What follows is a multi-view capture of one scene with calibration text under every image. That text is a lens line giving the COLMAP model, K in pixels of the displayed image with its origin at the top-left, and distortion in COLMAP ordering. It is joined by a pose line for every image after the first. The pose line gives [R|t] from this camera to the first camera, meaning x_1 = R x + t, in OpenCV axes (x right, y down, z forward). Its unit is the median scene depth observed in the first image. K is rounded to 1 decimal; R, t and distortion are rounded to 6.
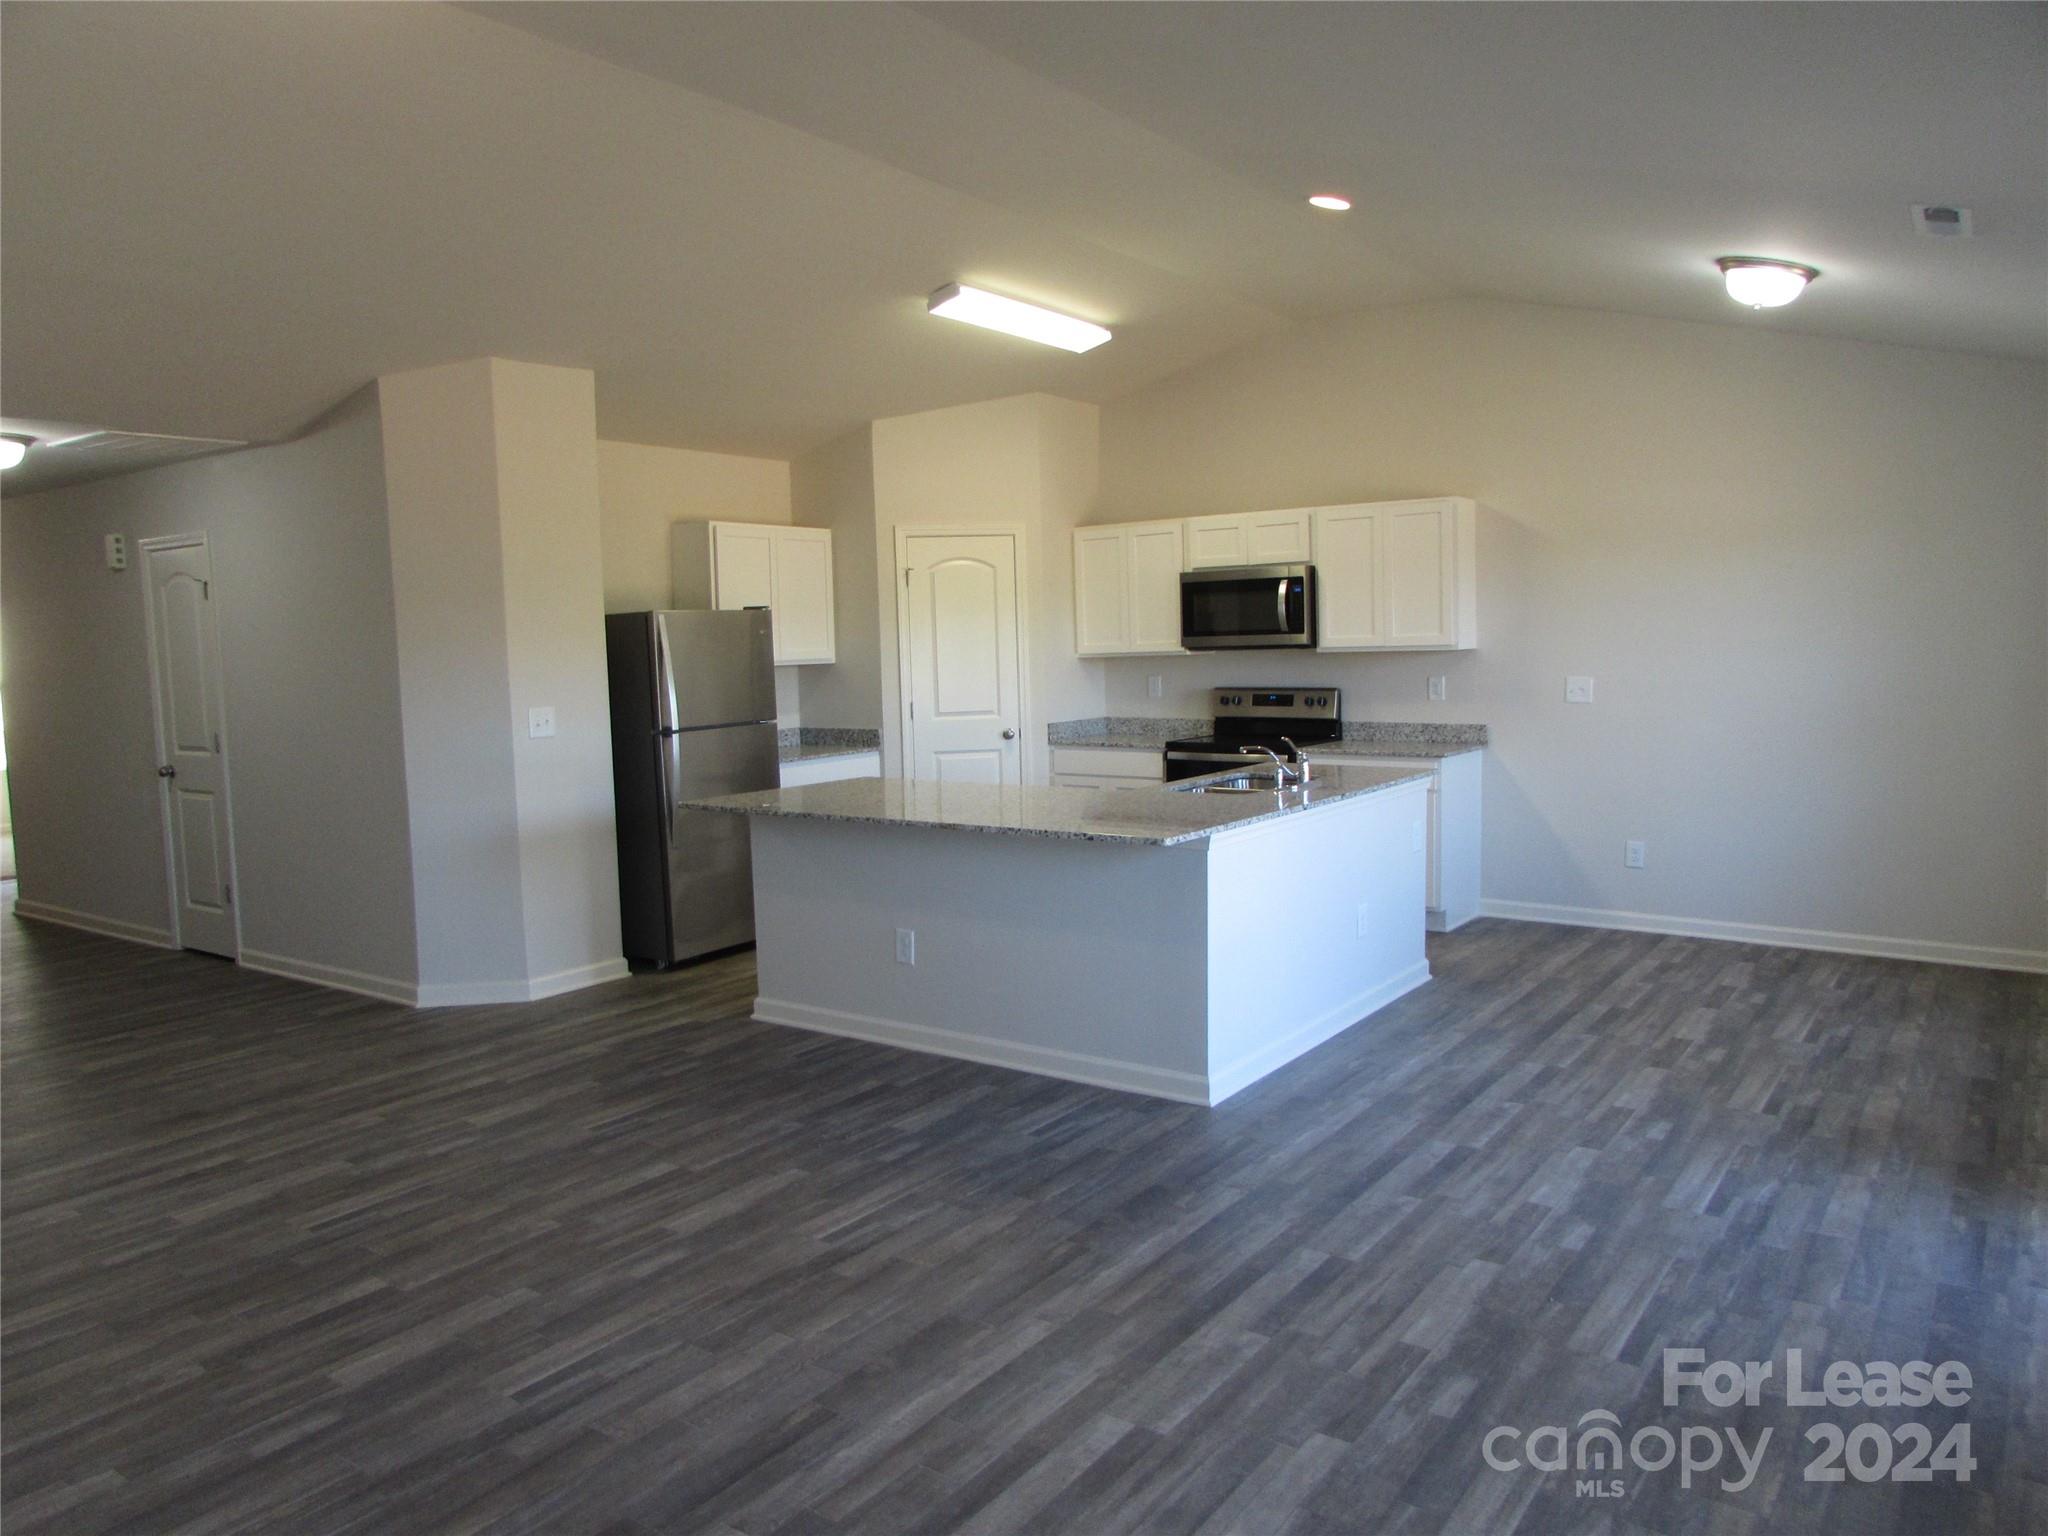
lens RADIAL K [[1433.9, 0, 1041.9], [0, 1433.9, 771.4], [0, 0, 1]] dist [-0.024566, 0.002776]
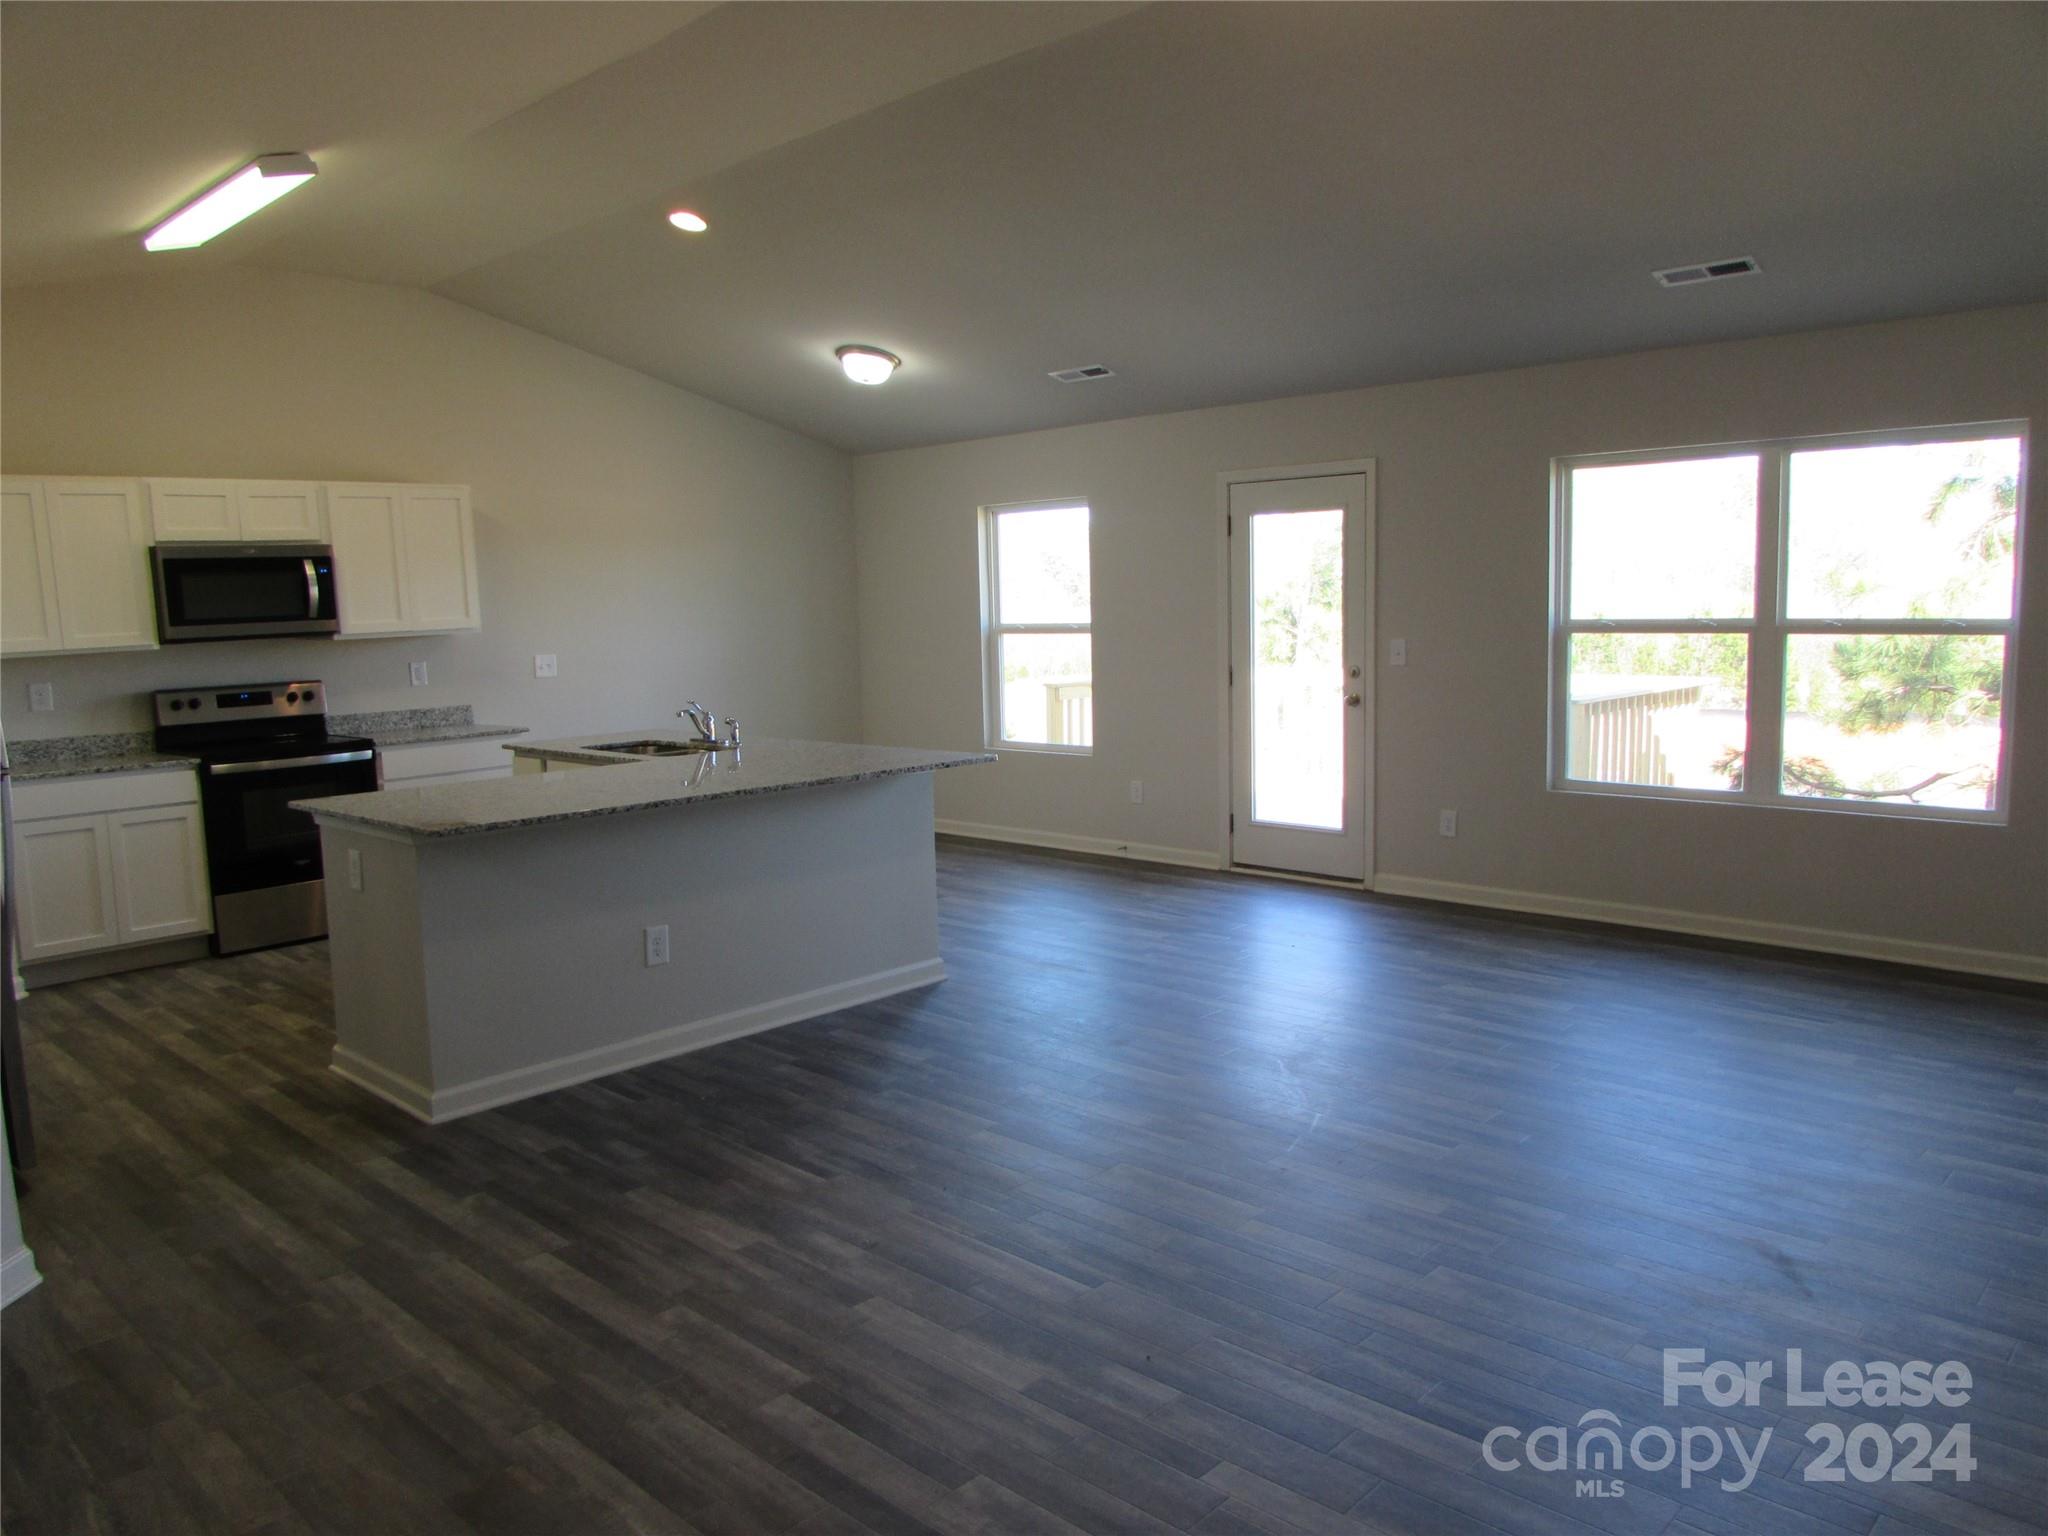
lens RADIAL K [[1433.9, 0, 994.7], [0, 1433.9, 771.4], [0, 0, 1]] dist [-0.024566, 0.002776]
pose [[0.169783, -0.102005, 0.980188, -0.619211], [0.122635, 0.989084, 0.081689, -0.021841], [-0.977821, 0.106336, 0.180439, 0.415453]]
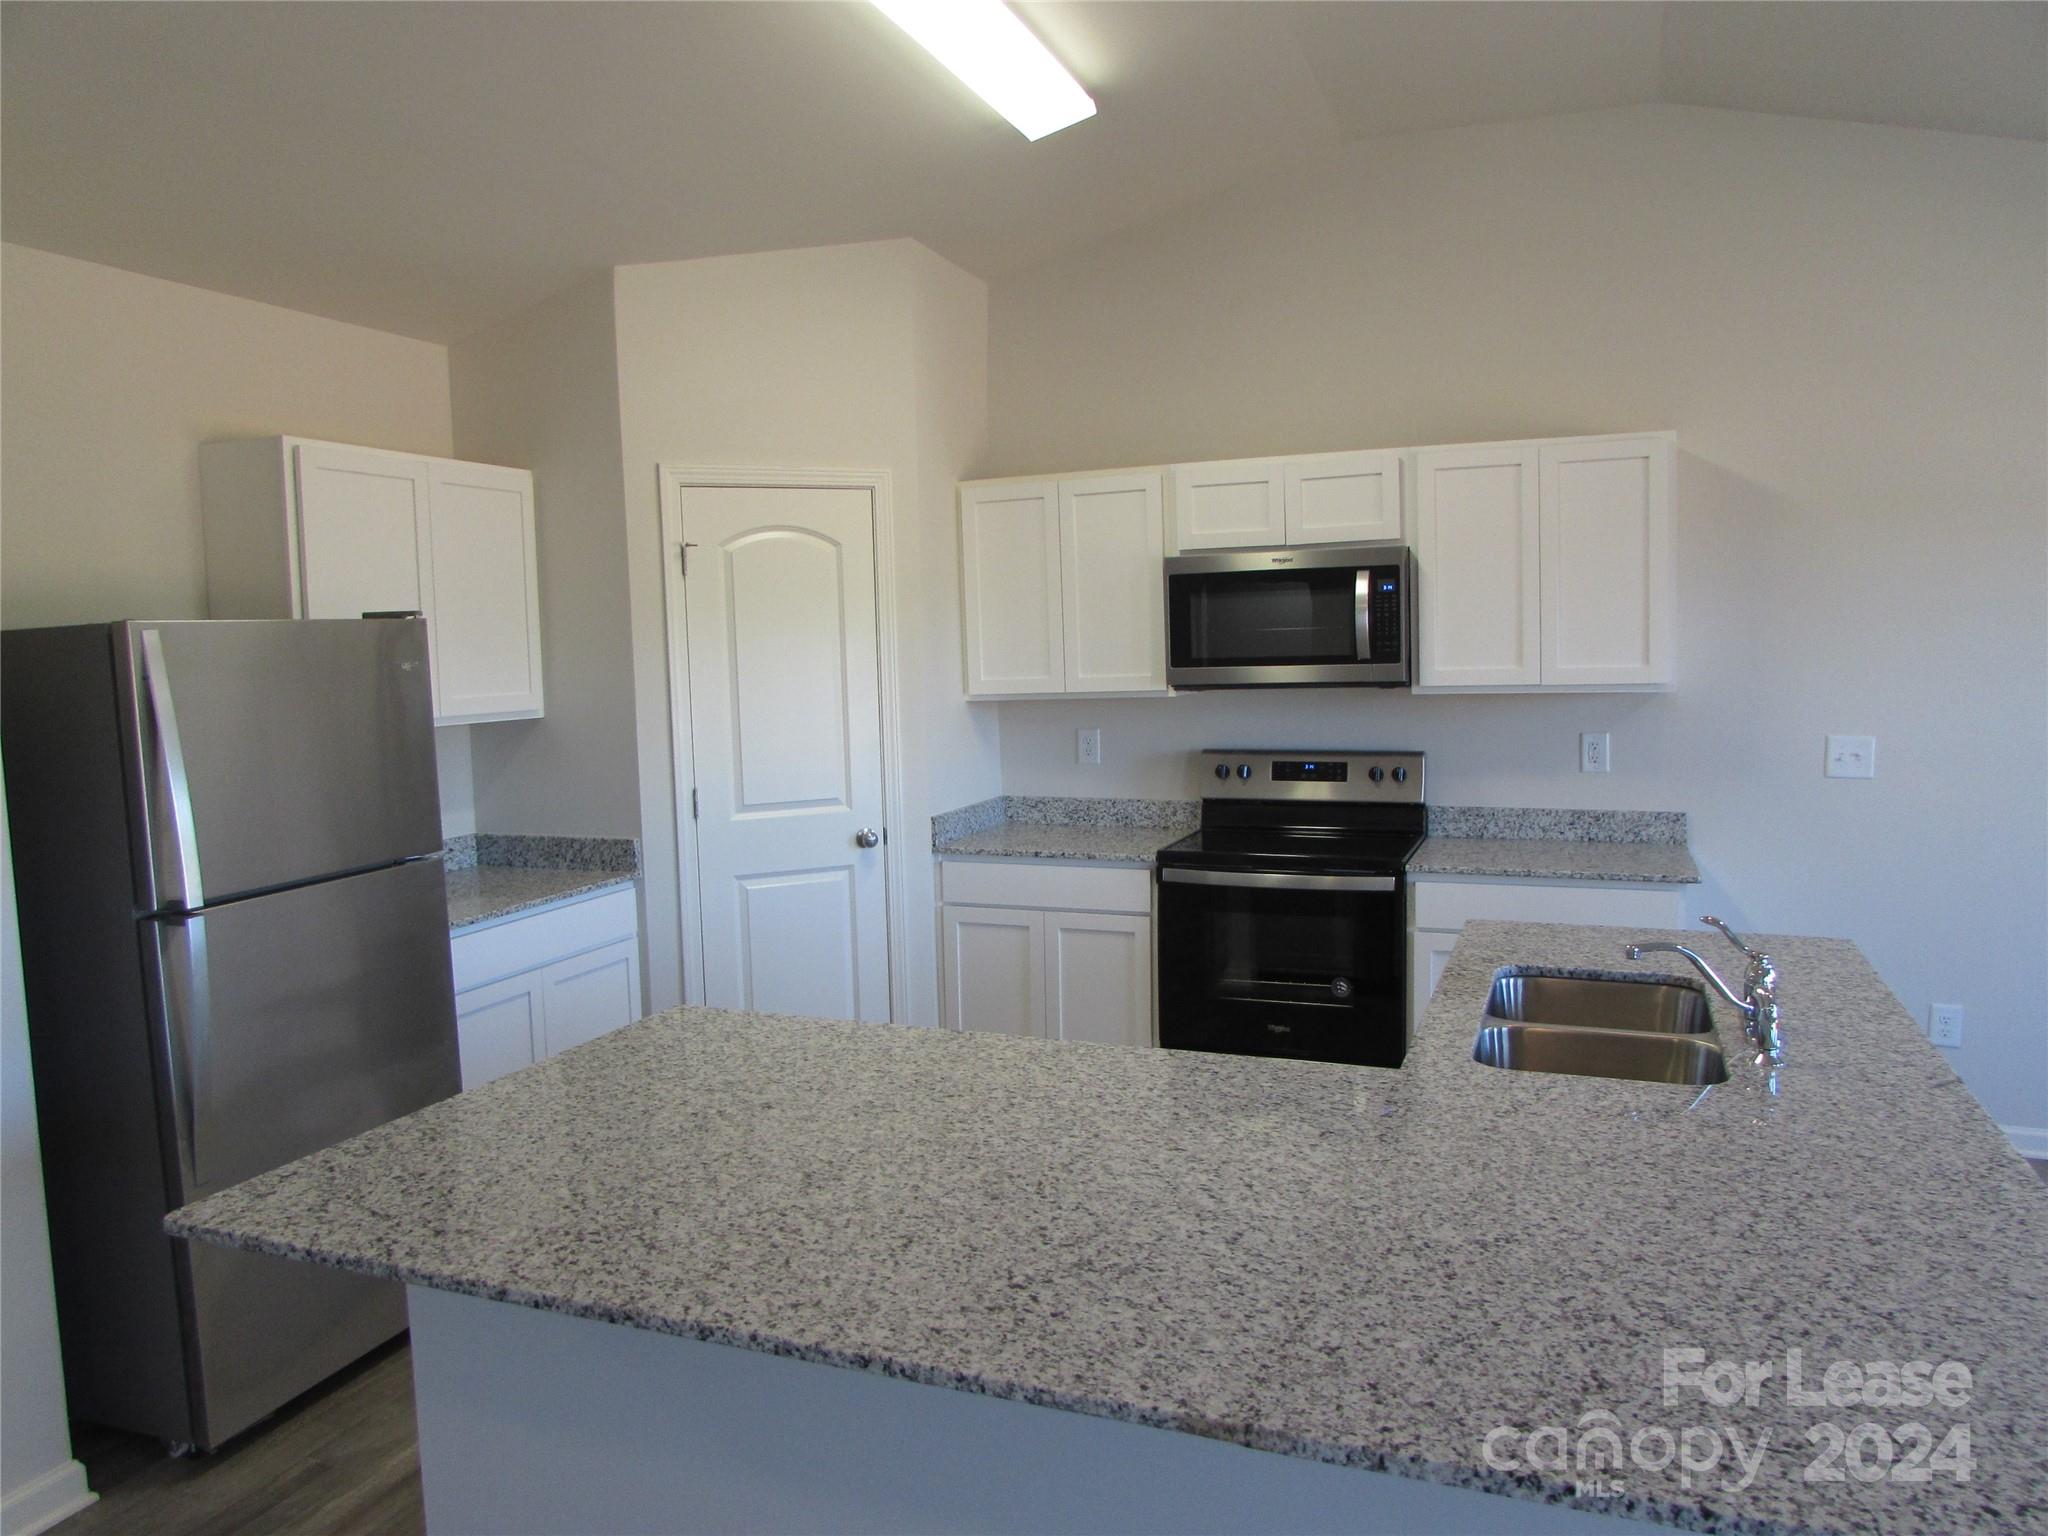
lens RADIAL K [[1433.9, 0, 1027.9], [0, 1433.9, 772.4], [0, 0, 1]] dist [-0.024566, 0.002776]
pose [[0.972655, -0.020412, 0.231357, -0.095444], [0.022085, 0.999745, -0.004640, -0.050051], [-0.231204, 0.009623, 0.972858, 0.448091]]
